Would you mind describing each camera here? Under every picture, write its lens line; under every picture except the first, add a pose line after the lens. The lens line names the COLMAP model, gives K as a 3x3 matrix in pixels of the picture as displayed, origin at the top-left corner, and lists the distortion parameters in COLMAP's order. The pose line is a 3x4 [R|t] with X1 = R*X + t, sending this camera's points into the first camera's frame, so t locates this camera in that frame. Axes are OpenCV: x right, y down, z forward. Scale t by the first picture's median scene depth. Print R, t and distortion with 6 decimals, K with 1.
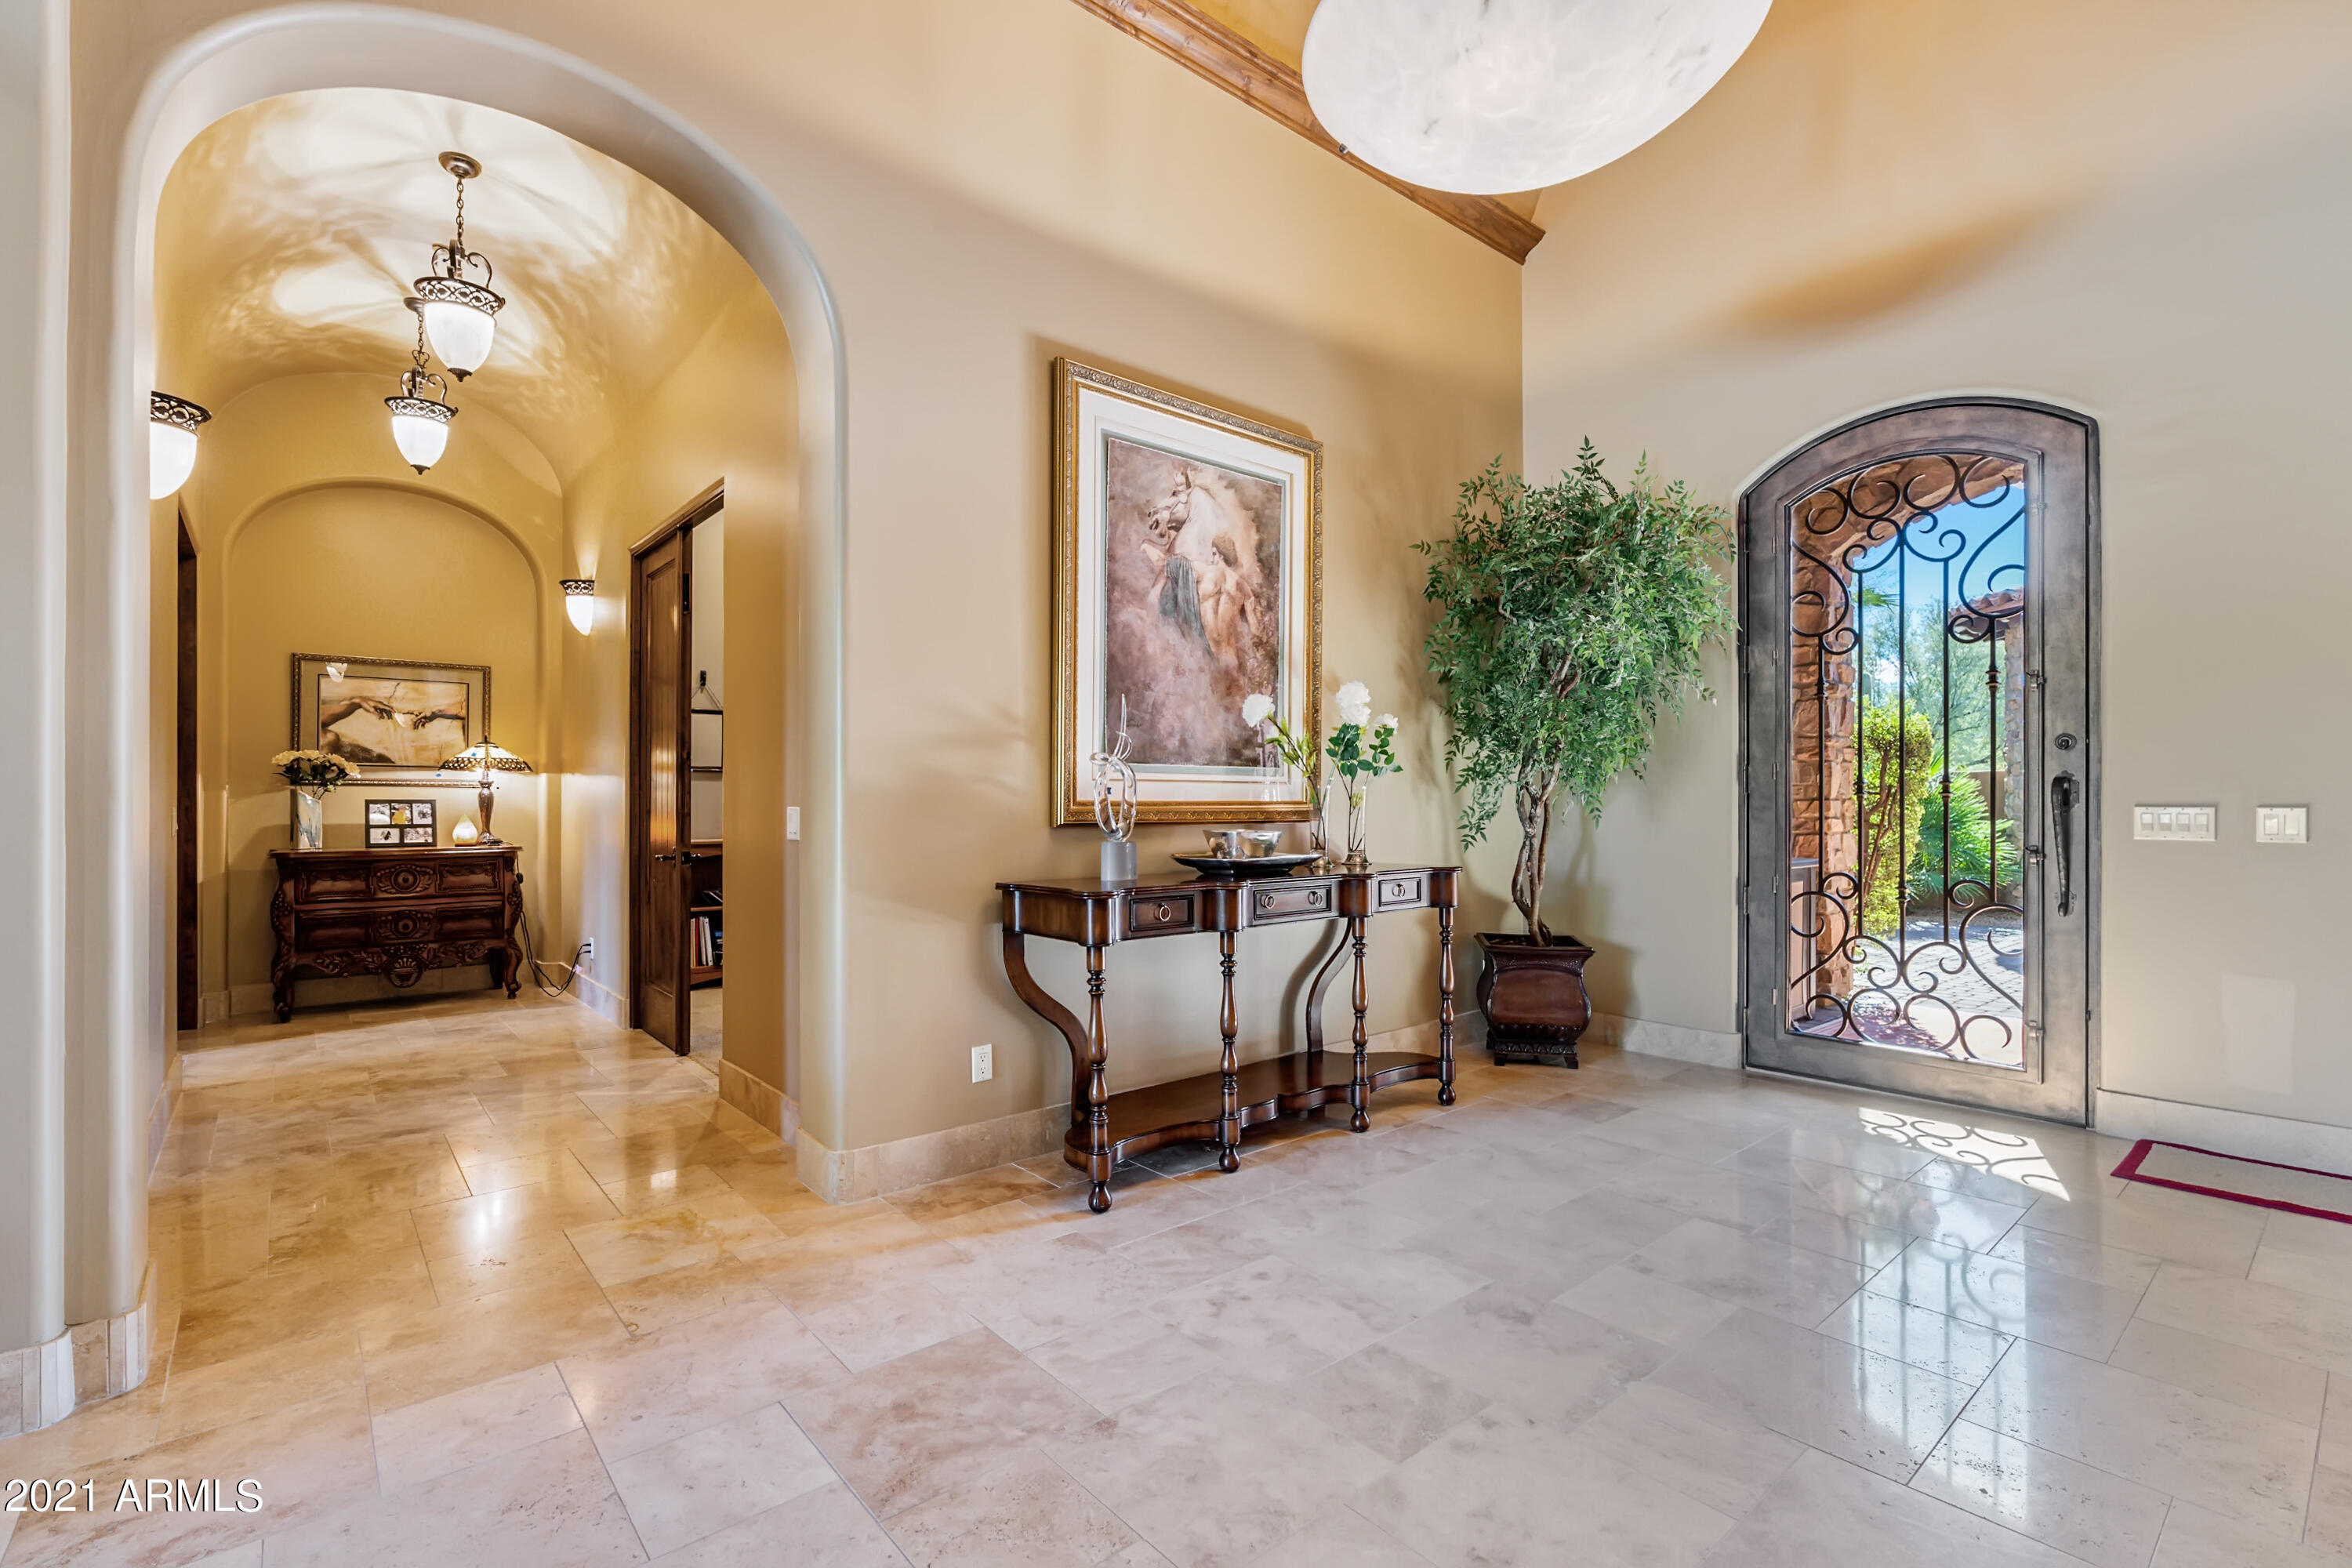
lens RADIAL K [[1079.3, 0, 1192.6], [0, 1079.3, 789.9], [0, 0, 1]] dist [-0.002111, 0.002227]
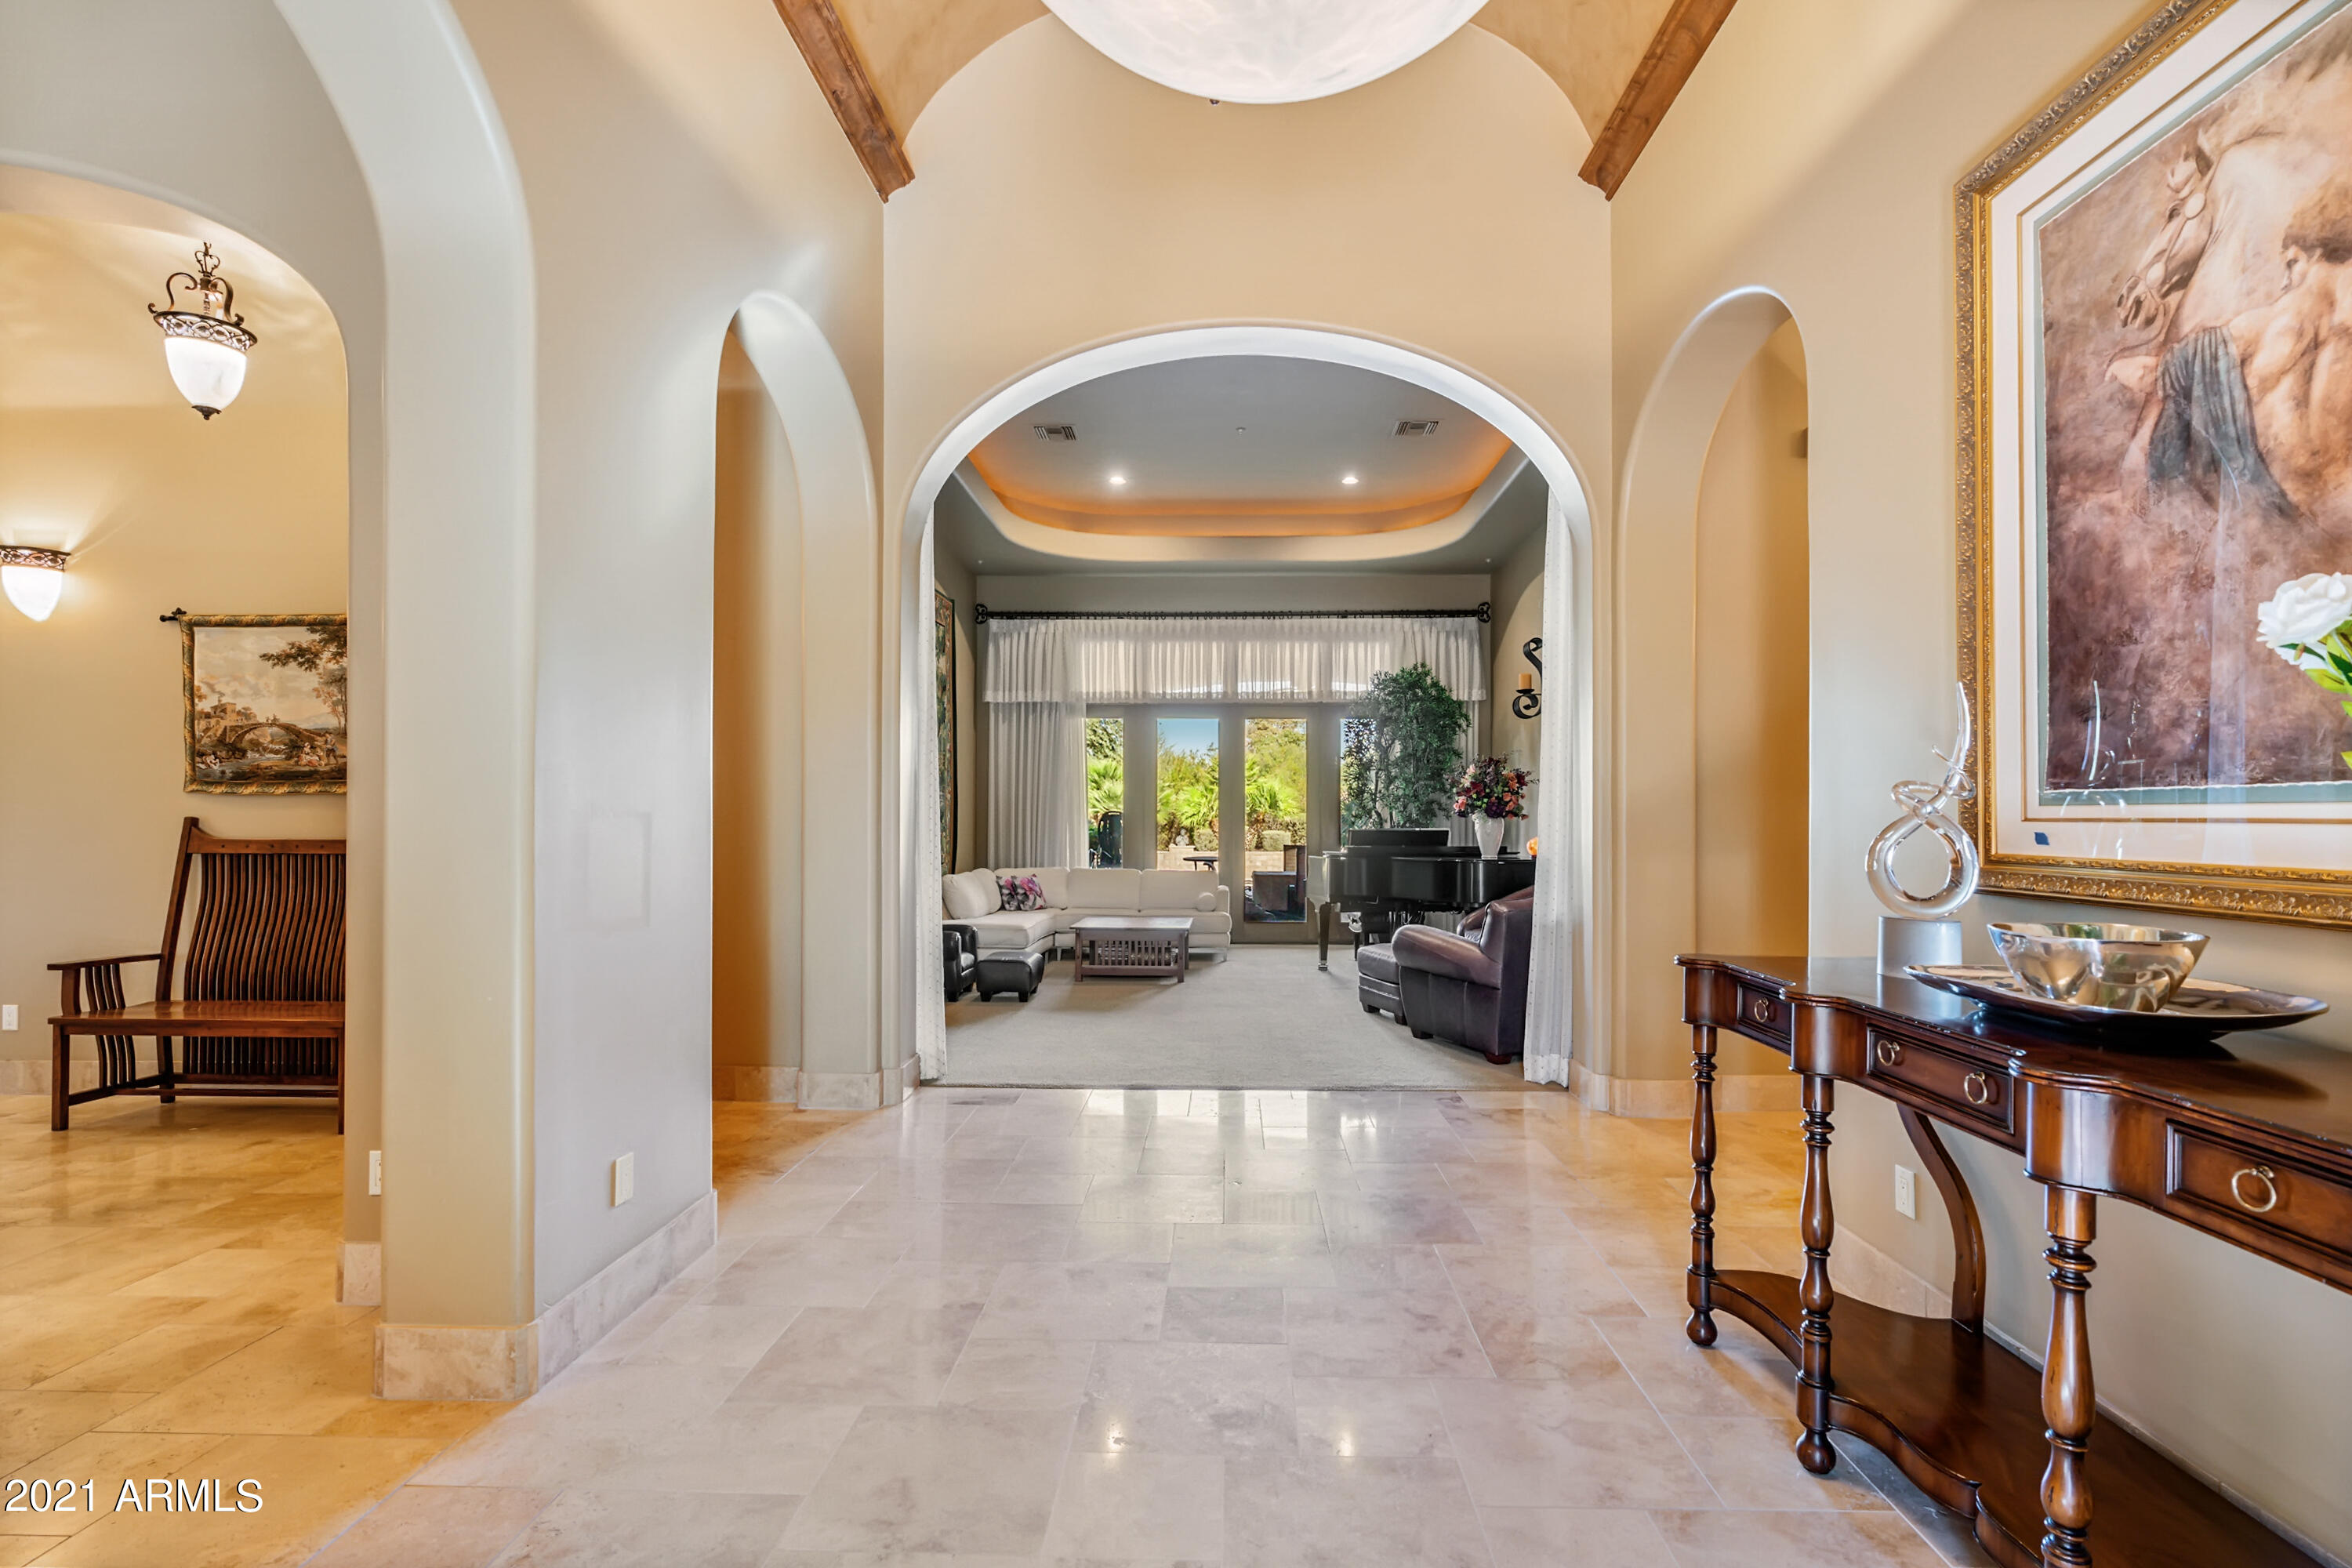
lens RADIAL K [[1079.3, 0, 1181.7], [0, 1079.3, 806.9], [0, 0, 1]] dist [-0.002111, 0.002227]
pose [[-0.684294, -0.010201, -0.729135, 0.632940], [0.002759, 0.999859, -0.016577, -0.007775], [0.729201, -0.013355, -0.684169, 1.017626]]
